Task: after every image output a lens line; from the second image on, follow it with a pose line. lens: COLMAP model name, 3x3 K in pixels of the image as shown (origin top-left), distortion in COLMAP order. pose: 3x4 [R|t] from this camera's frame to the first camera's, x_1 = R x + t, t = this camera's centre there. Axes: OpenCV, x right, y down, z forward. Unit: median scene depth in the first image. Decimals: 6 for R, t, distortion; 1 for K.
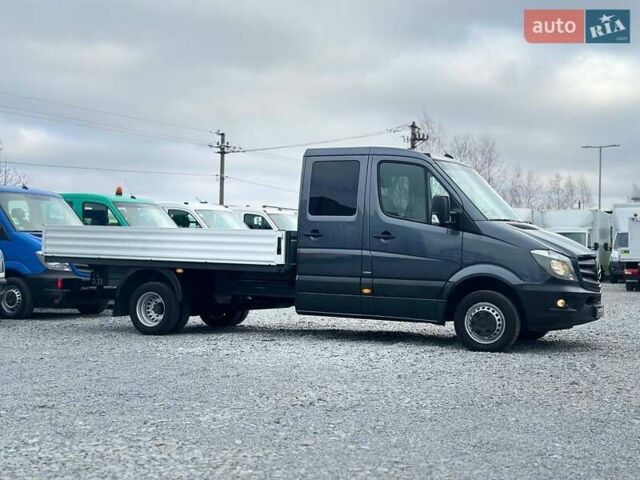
lens RADIAL K [[880.5, 0, 318.5], [0, 880.5, 237.5], [0, 0, 1]] dist [0.131889, 0.000000]
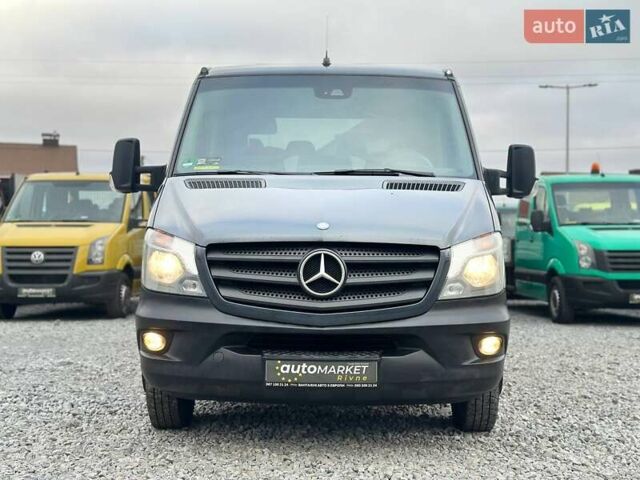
lens RADIAL K [[880.5, 0, 323.3], [0, 880.5, 238.0], [0, 0, 1]] dist [0.131889, 0.000000]
pose [[0.445017, -0.016886, -0.895363, 0.646759], [0.017593, 0.999794, -0.010112, 0.022520], [0.895349, -0.011253, 0.445222, 0.770973]]
